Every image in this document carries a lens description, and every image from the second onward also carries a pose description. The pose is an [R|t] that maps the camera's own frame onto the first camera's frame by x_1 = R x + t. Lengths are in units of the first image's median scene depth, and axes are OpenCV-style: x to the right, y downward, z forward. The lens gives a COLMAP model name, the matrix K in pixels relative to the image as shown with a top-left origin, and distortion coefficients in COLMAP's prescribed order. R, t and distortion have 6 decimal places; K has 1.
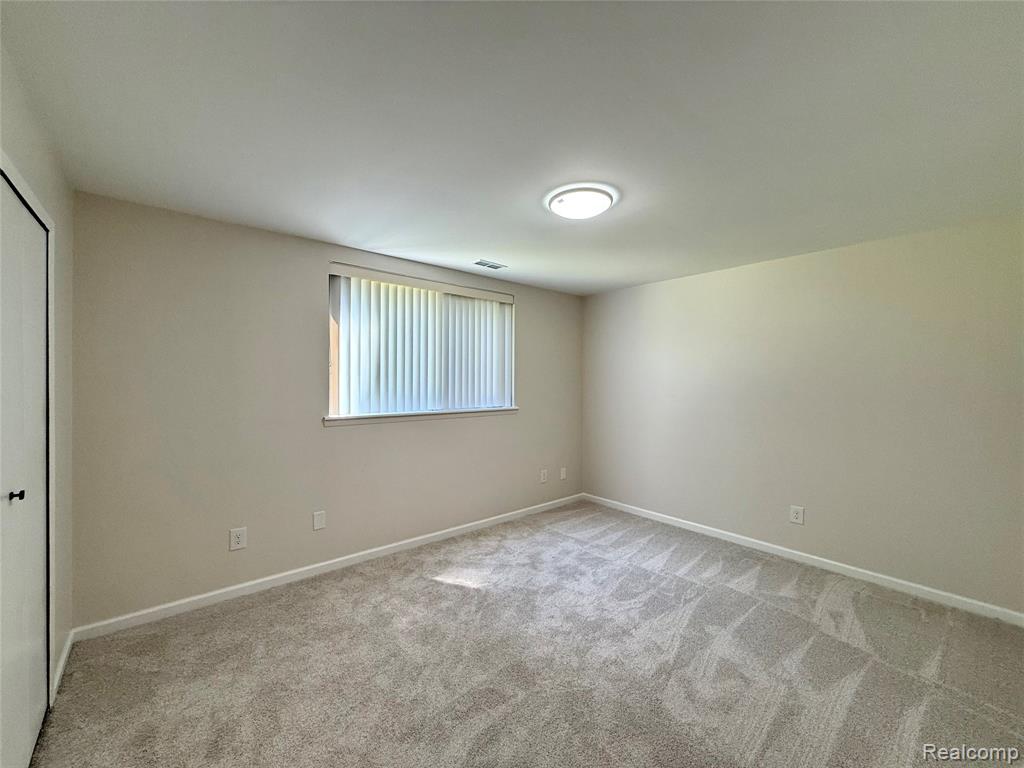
lens RADIAL K [[409.0, 0, 507.4], [0, 409.0, 384.6], [0, 0, 1]] dist [-0.002393, 0.000345]
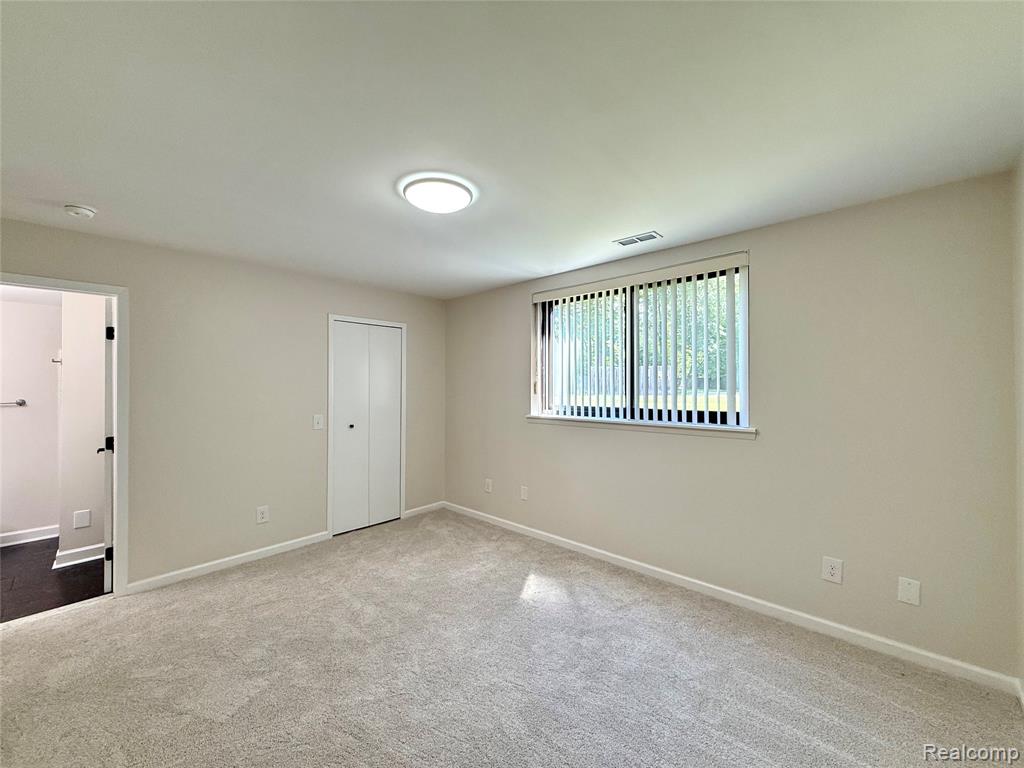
lens RADIAL K [[409.0, 0, 506.5], [0, 409.0, 383.4], [0, 0, 1]] dist [-0.002393, 0.000345]
pose [[0.111285, -0.009687, -0.993741, 0.788900], [-0.006729, 0.999922, -0.010501, -0.005988], [0.993766, 0.007856, 0.111212, 0.742751]]
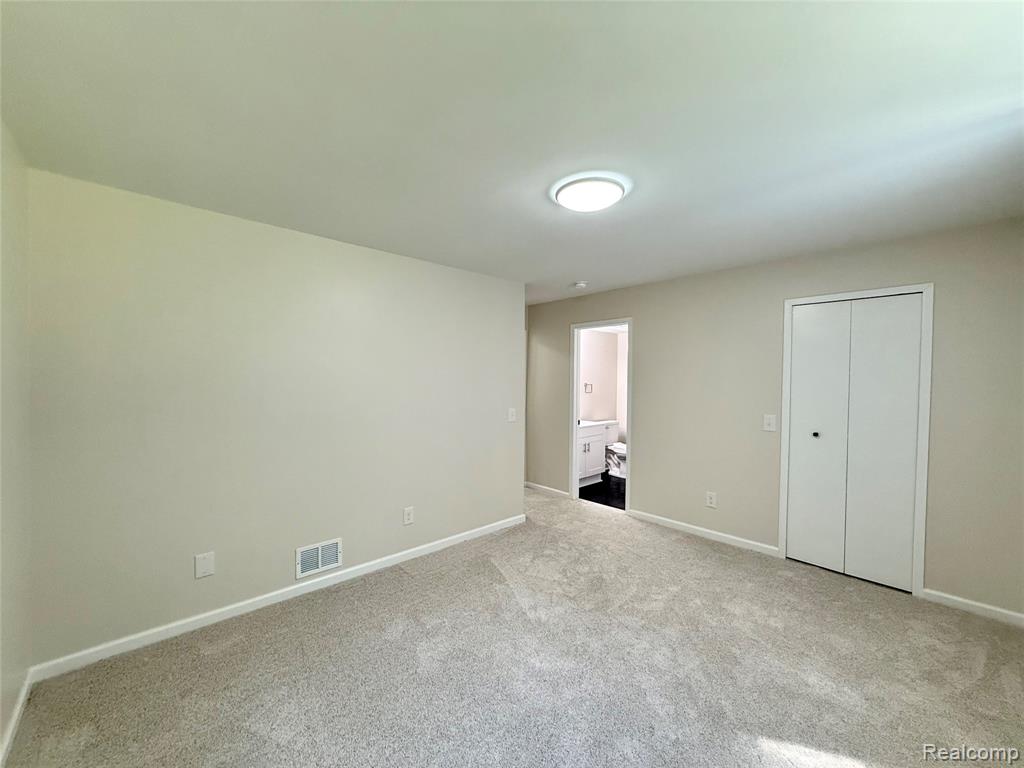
lens RADIAL K [[409.0, 0, 509.7], [0, 409.0, 378.3], [0, 0, 1]] dist [-0.002393, 0.000345]
pose [[-0.999362, -0.009712, -0.034360, 0.273913], [-0.010180, 0.999857, 0.013469, -0.027285], [0.034225, 0.013810, -0.999319, 1.374066]]
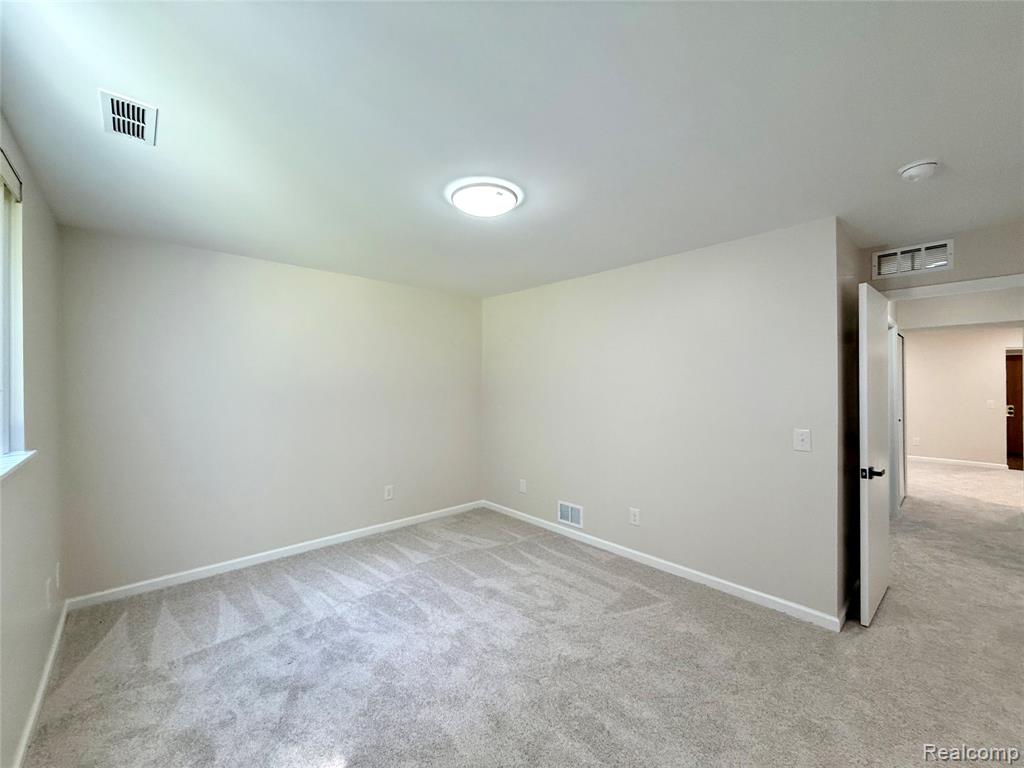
lens RADIAL K [[409.0, 0, 509.8], [0, 409.0, 385.1], [0, 0, 1]] dist [-0.002393, 0.000345]
pose [[-0.040069, -0.007689, 0.999167, -0.550849], [0.008696, 0.999930, 0.008044, -0.014588], [-0.999159, 0.009011, -0.039999, 0.697240]]
